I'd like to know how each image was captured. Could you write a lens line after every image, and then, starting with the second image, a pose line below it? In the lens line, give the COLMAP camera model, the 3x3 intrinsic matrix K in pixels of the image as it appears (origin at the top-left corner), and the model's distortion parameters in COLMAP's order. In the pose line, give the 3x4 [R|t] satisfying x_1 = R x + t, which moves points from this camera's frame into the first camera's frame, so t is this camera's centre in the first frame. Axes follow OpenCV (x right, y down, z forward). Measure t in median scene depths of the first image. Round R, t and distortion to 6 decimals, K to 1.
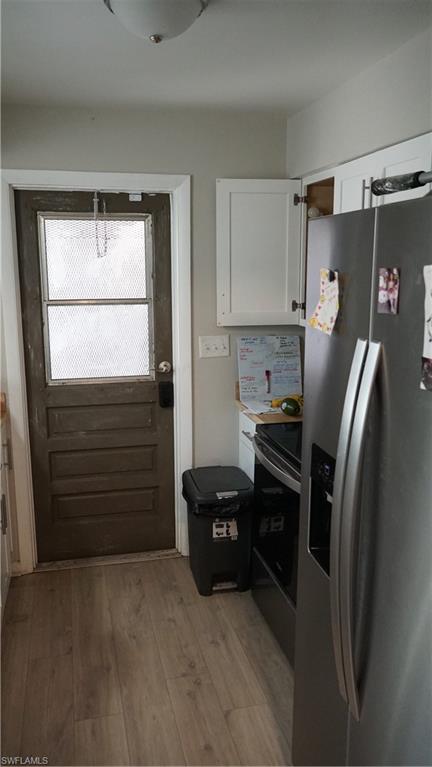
lens RADIAL K [[607.4, 0, 216.0], [0, 607.4, 383.5], [0, 0, 1]] dist [-0.028464, 0.067616]
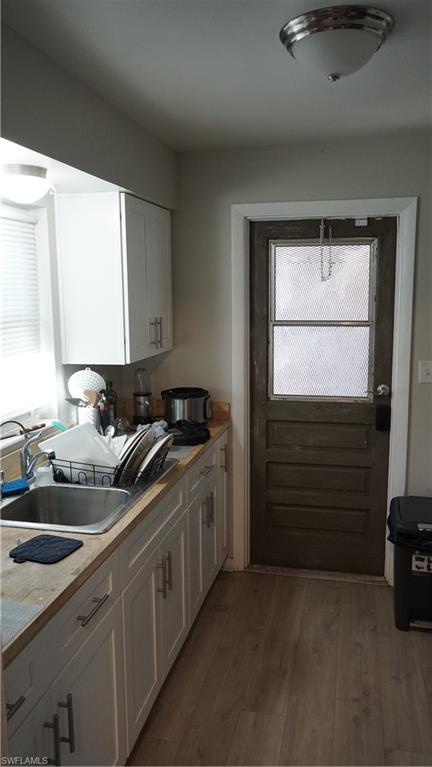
lens RADIAL K [[607.4, 0, 216.0], [0, 607.4, 383.5], [0, 0, 1]] dist [-0.028464, 0.067616]
pose [[0.894575, 0.063146, -0.442435, 0.115048], [-0.079492, 0.996664, -0.018480, 0.002194], [0.439792, 0.051702, 0.896610, -0.009708]]
